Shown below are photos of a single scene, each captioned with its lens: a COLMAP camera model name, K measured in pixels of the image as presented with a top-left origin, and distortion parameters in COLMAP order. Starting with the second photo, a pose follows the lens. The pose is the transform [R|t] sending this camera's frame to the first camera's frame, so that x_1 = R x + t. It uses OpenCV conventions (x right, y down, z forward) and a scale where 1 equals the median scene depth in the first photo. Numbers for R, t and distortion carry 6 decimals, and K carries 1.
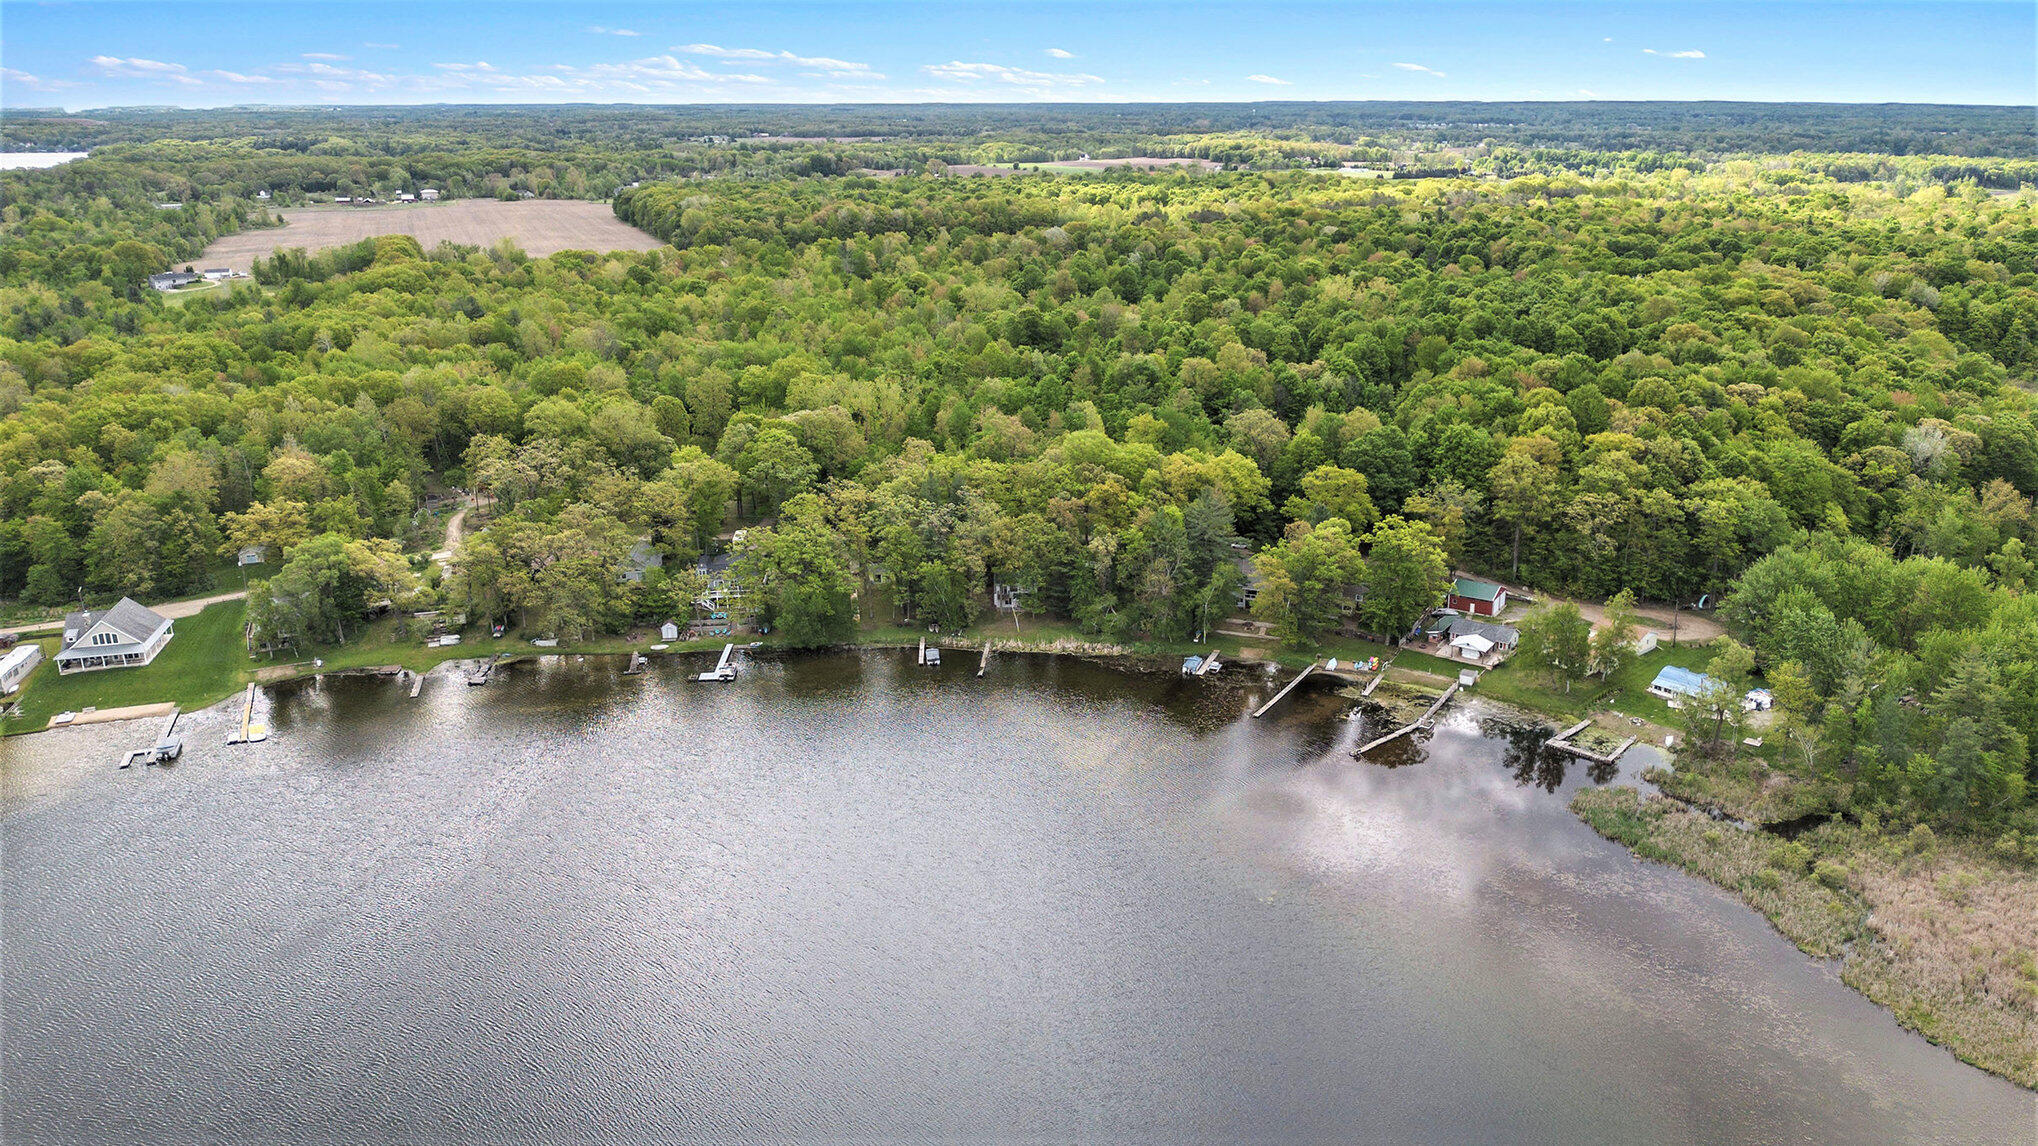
lens RADIAL K [[1421.8, 0, 1049.5], [0, 1421.8, 569.1], [0, 0, 1]] dist [0.035142, -0.001981]
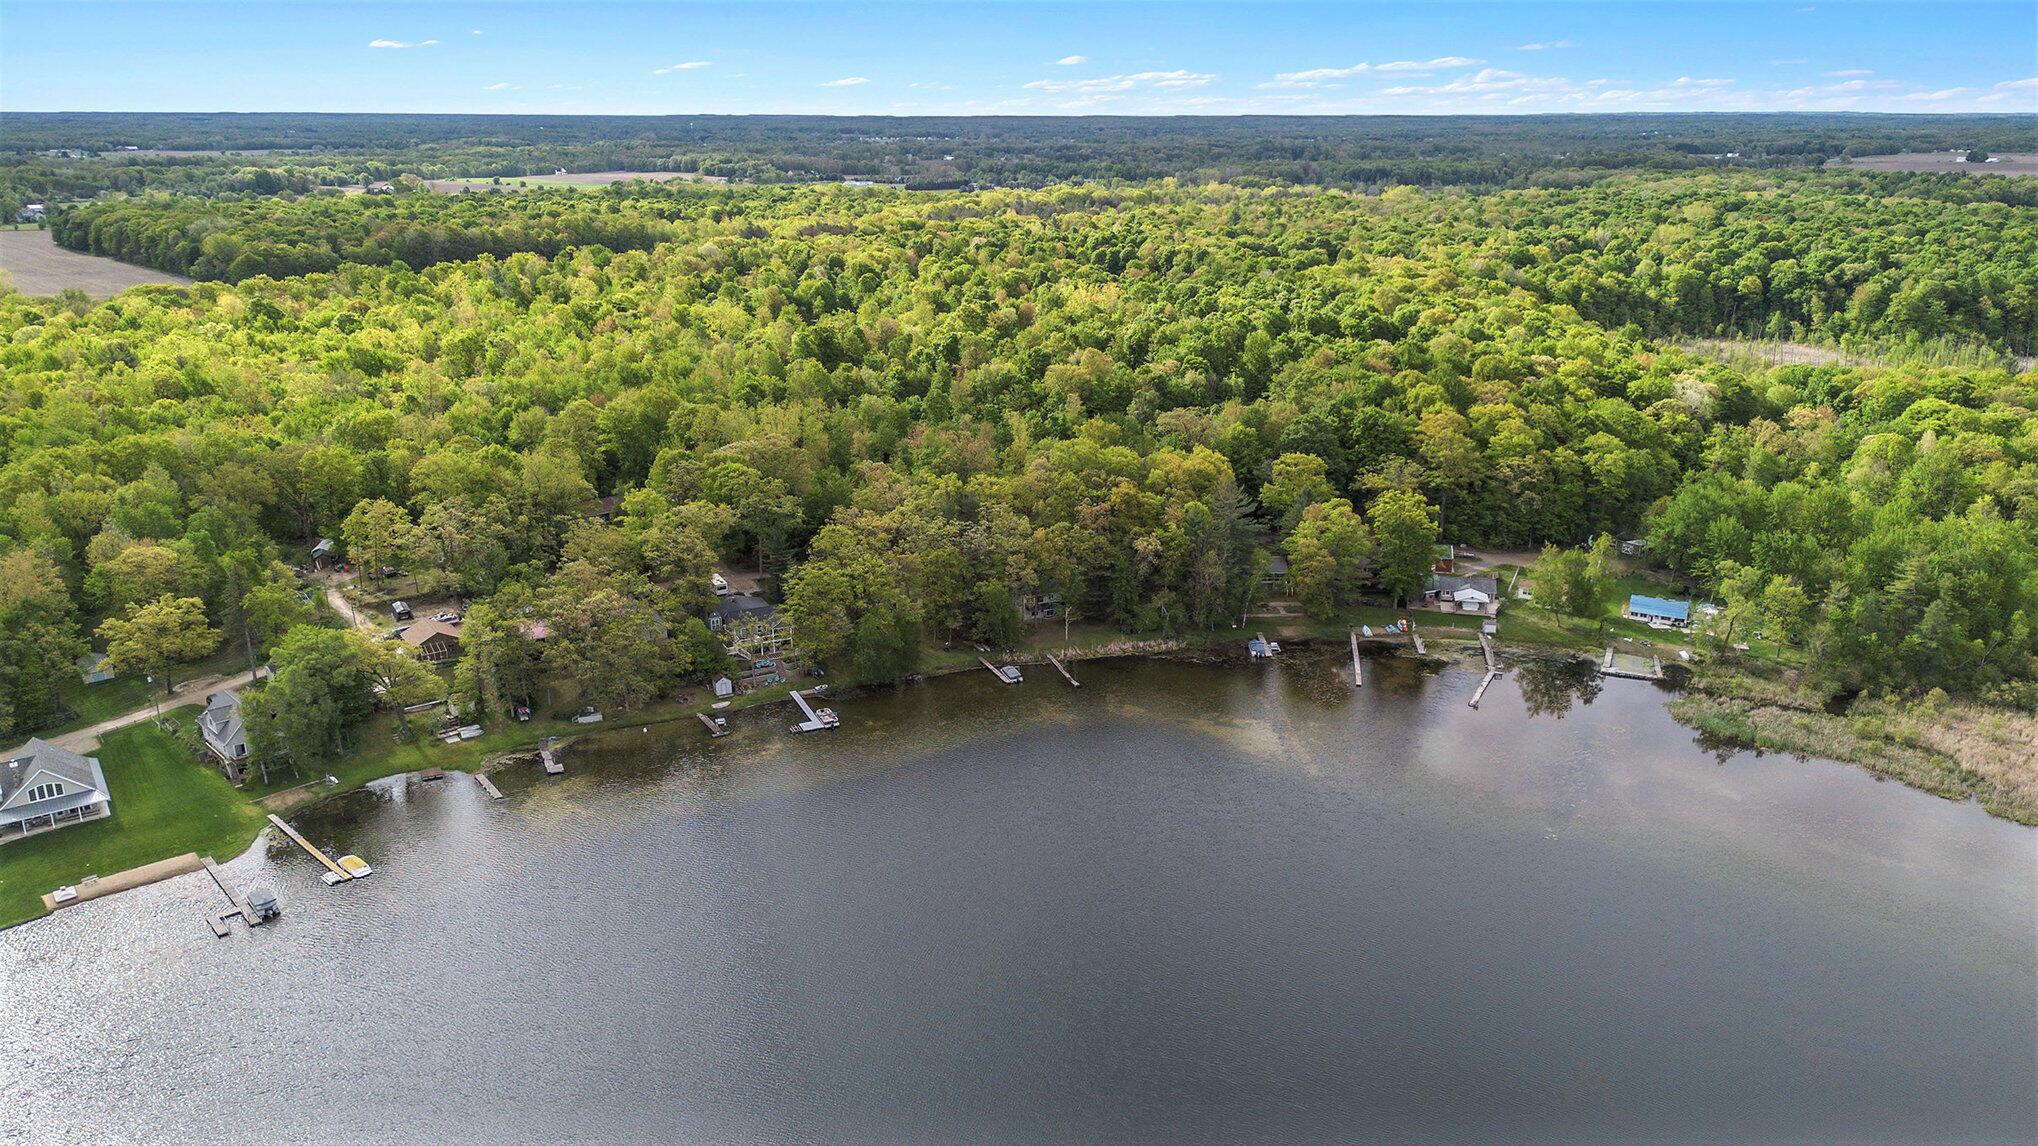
lens RADIAL K [[1373.5, 0, 1019.4], [0, 1373.5, 617.6], [0, 0, 1]] dist [0.019682, -0.000460]
pose [[0.932168, -0.121648, 0.340977, -0.389174], [0.110272, 0.992507, 0.052627, -0.027345], [-0.344824, -0.011457, 0.938597, 0.092887]]
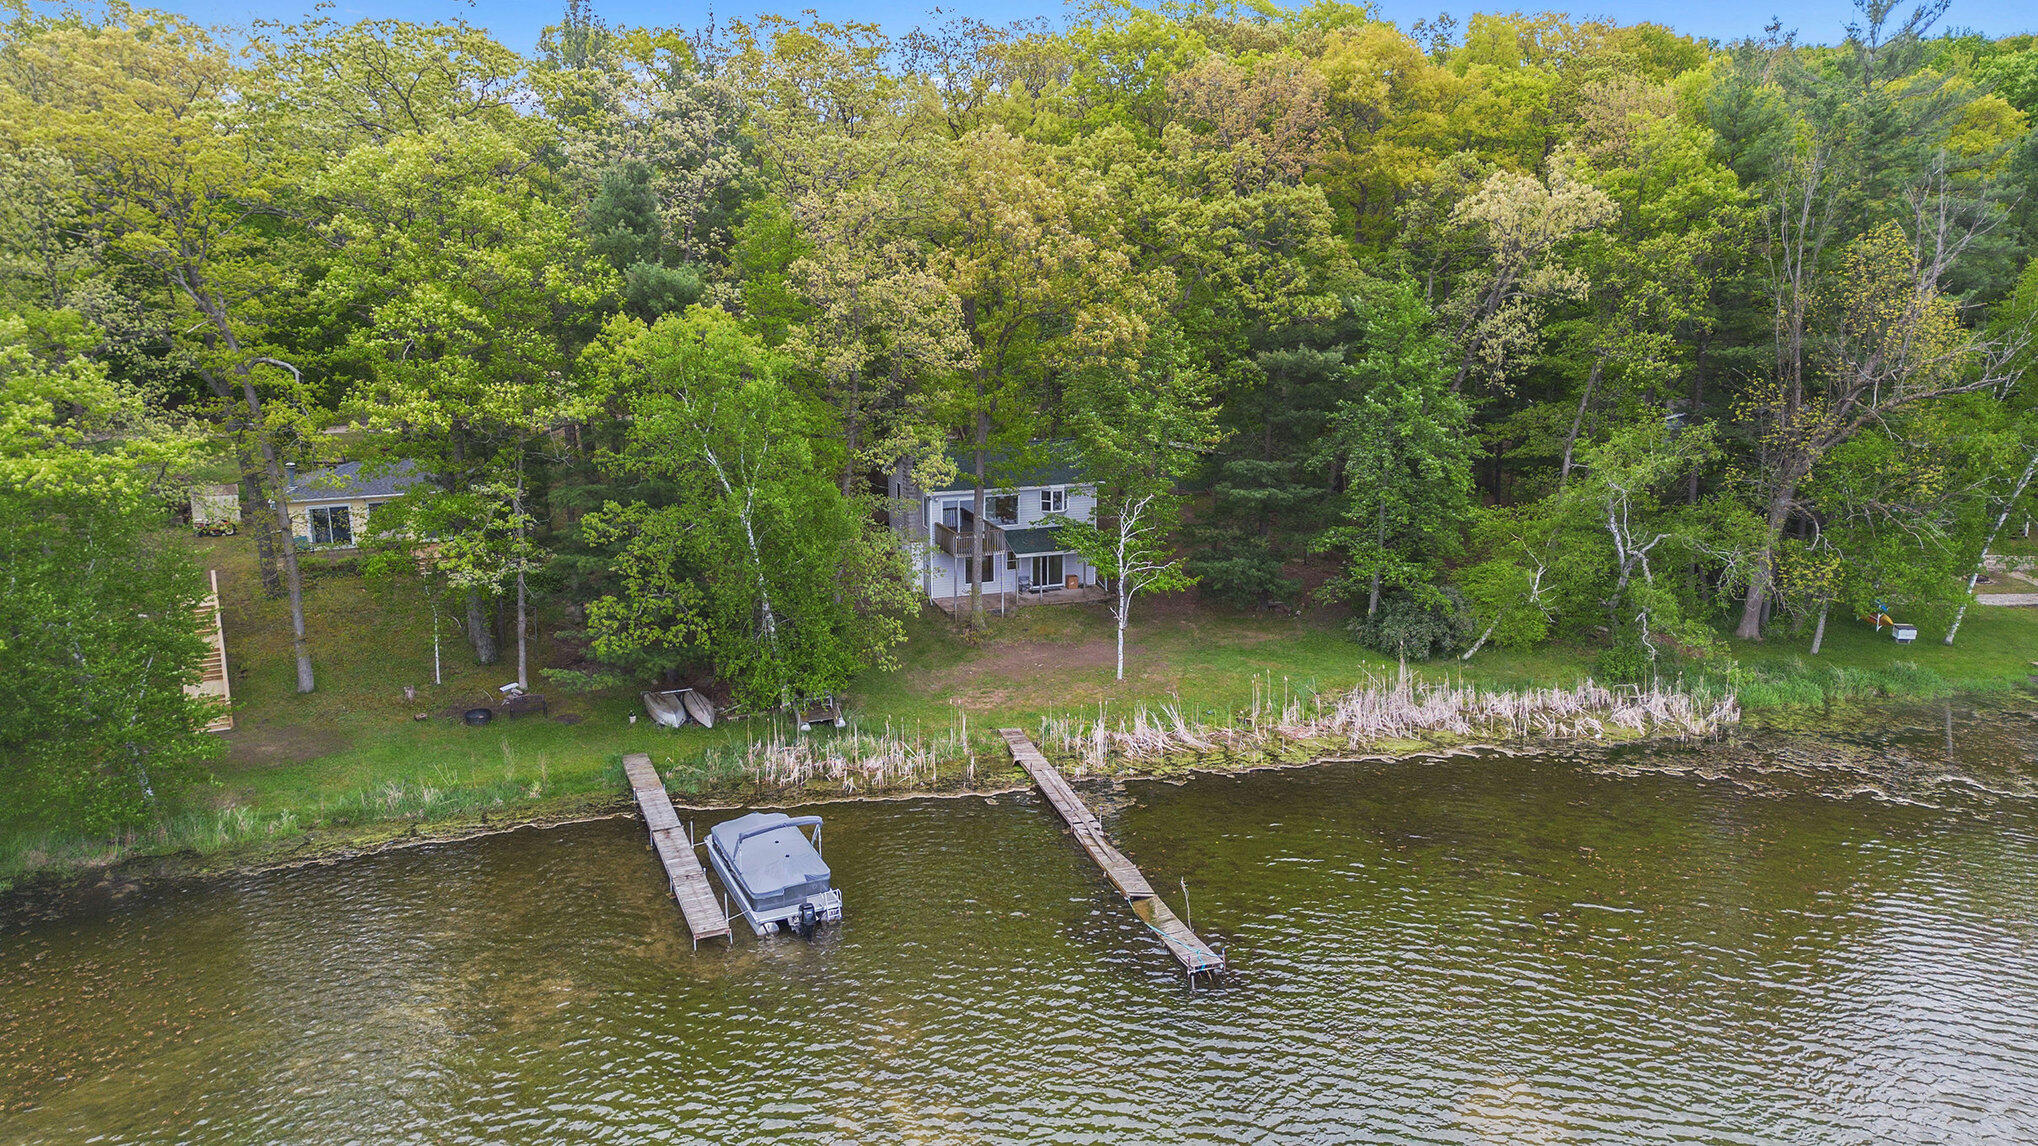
lens RADIAL K [[1421.8, 0, 1049.5], [0, 1421.8, 569.1], [0, 0, 1]] dist [0.035142, -0.001981]
pose [[0.937313, -0.067316, 0.341925, -0.100714], [0.095965, 0.993090, -0.067555, 0.041512], [-0.335015, 0.096134, 0.937296, 0.819117]]
